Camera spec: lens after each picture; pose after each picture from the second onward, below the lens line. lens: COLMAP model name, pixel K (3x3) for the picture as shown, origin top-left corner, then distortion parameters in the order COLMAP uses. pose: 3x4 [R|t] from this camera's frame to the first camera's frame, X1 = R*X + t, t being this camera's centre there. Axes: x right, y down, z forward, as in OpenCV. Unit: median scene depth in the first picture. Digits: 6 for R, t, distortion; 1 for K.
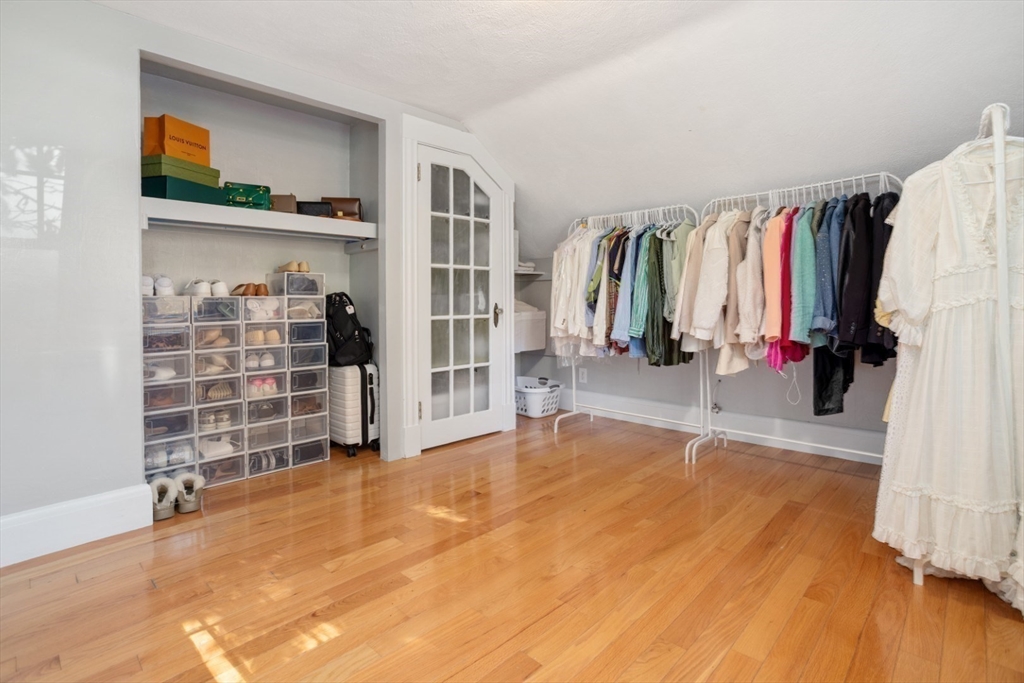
lens RADIAL K [[500.2, 0, 522.1], [0, 500.2, 318.3], [0, 0, 1]] dist [-0.045440, 0.000411]
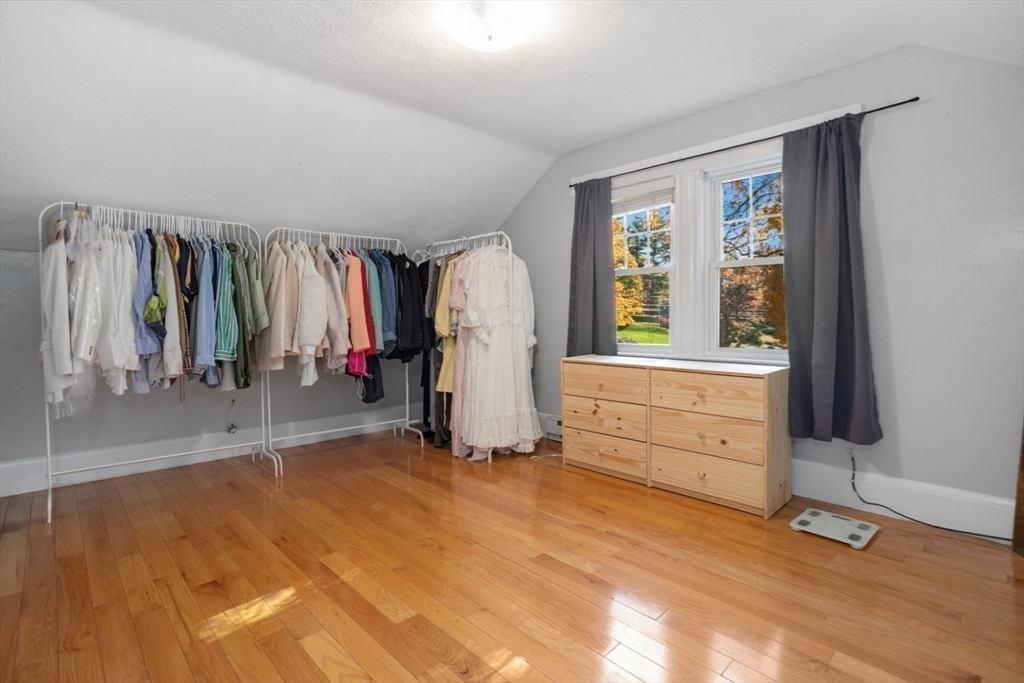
lens RADIAL K [[496.8, 0, 512.0], [0, 496.8, 341.5], [0, 0, 1]] dist [0.000451, 0.000089]
pose [[0.046242, -0.035760, 0.998290, -0.769395], [0.031491, 0.998915, 0.034324, -0.013762], [-0.998434, 0.029850, 0.047318, 0.503963]]
